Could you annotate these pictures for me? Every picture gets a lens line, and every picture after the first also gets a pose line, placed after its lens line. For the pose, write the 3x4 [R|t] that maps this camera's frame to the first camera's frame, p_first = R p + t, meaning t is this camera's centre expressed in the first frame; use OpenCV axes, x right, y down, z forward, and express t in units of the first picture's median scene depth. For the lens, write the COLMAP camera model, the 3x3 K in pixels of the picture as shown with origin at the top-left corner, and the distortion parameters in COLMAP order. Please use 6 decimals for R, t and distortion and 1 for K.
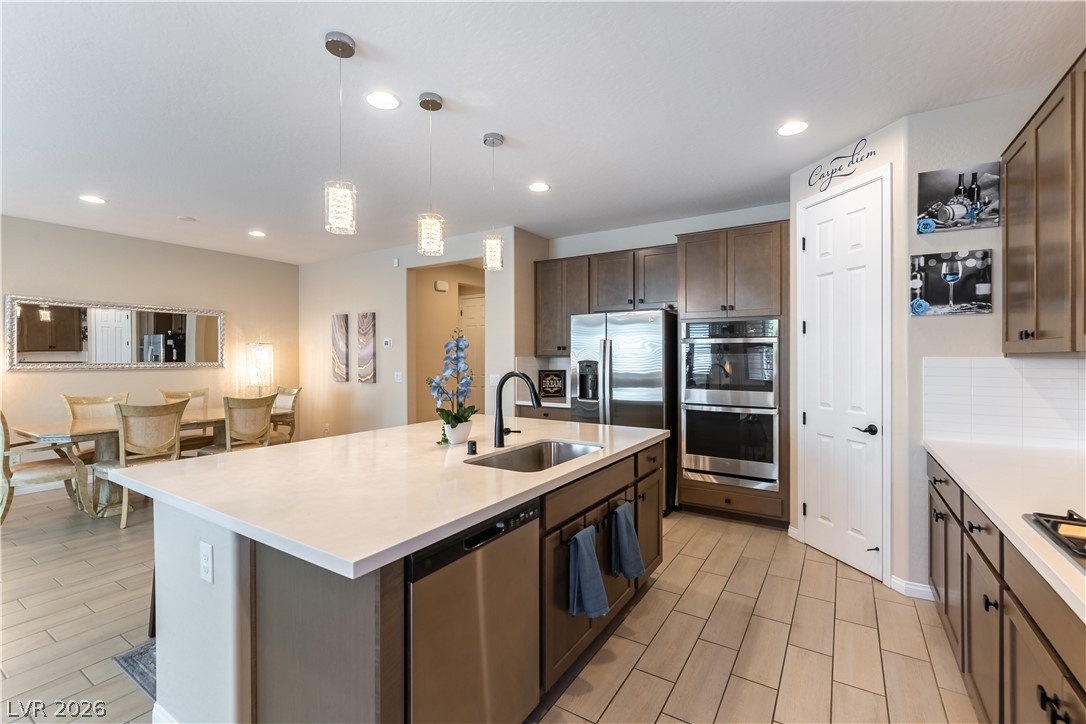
lens RADIAL K [[474.8, 0, 550.5], [0, 474.8, 355.6], [0, 0, 1]] dist [0.000985, 0.000244]
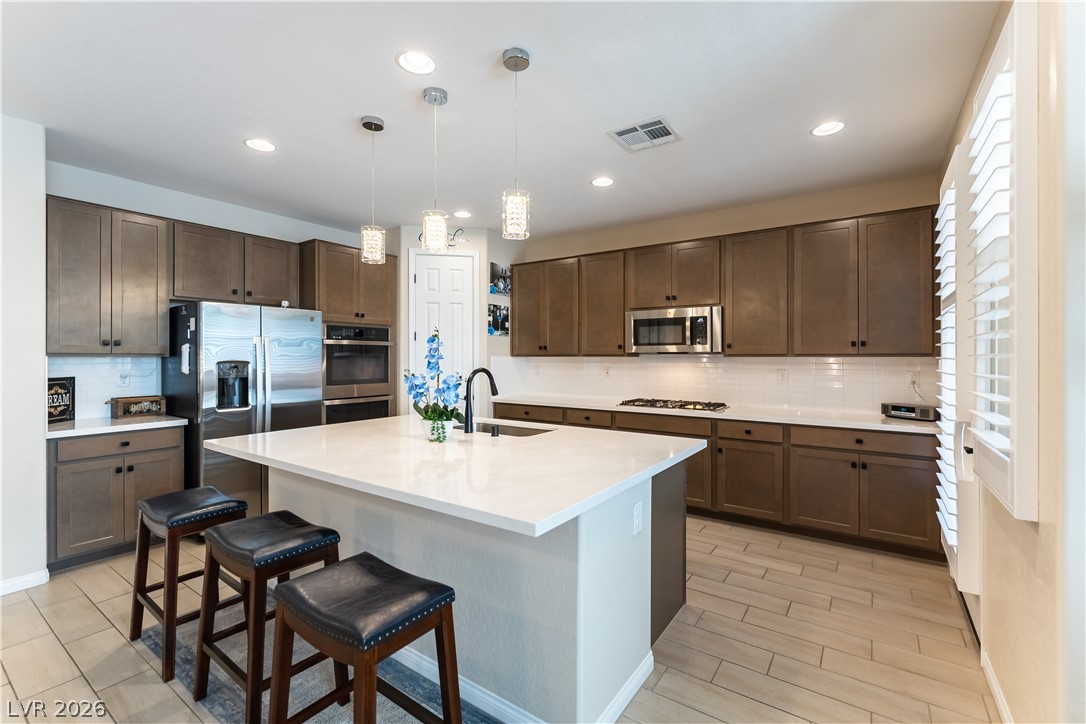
lens RADIAL K [[474.8, 0, 544.5], [0, 474.8, 354.6], [0, 0, 1]] dist [0.000985, 0.000244]
pose [[0.047564, 0.005888, 0.998851, -1.157117], [-0.002091, 0.999981, -0.005795, 0.006756], [-0.998866, -0.001813, 0.047575, 0.688310]]
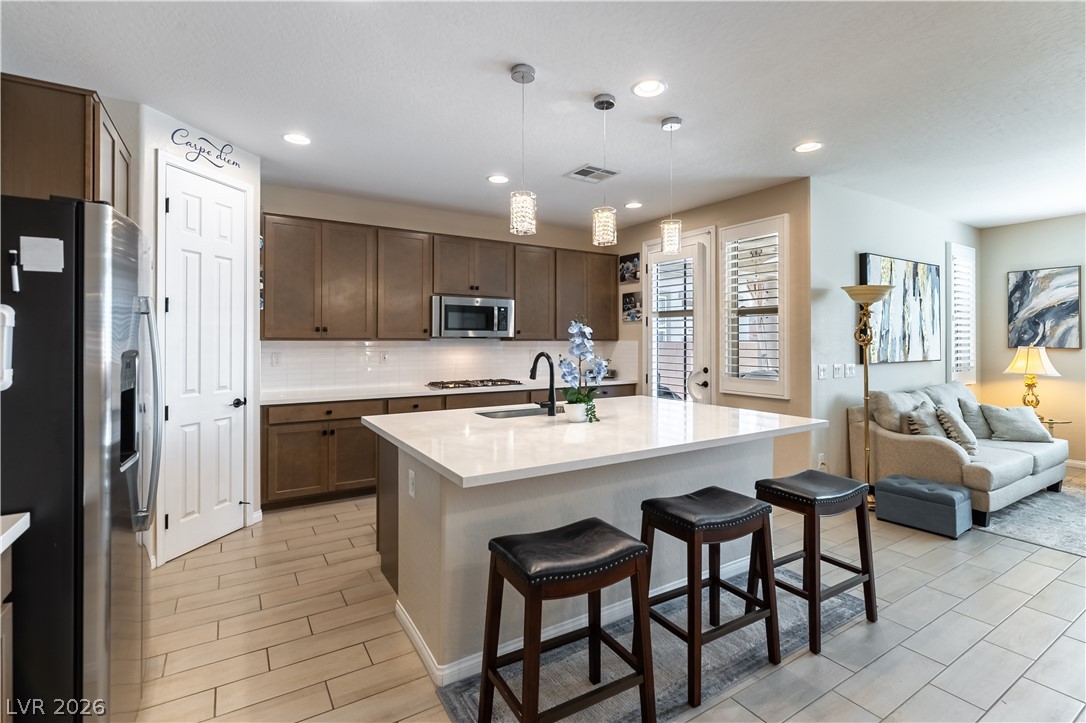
lens RADIAL K [[509.1, 0, 546.5], [0, 509.1, 336.2], [0, 0, 1]] dist [-0.003471, -0.000686]
pose [[-0.903996, 0.003562, 0.427527, -0.490176], [-0.001068, 0.999943, -0.010589, 0.006227], [-0.427540, -0.010029, -0.903941, 2.177770]]
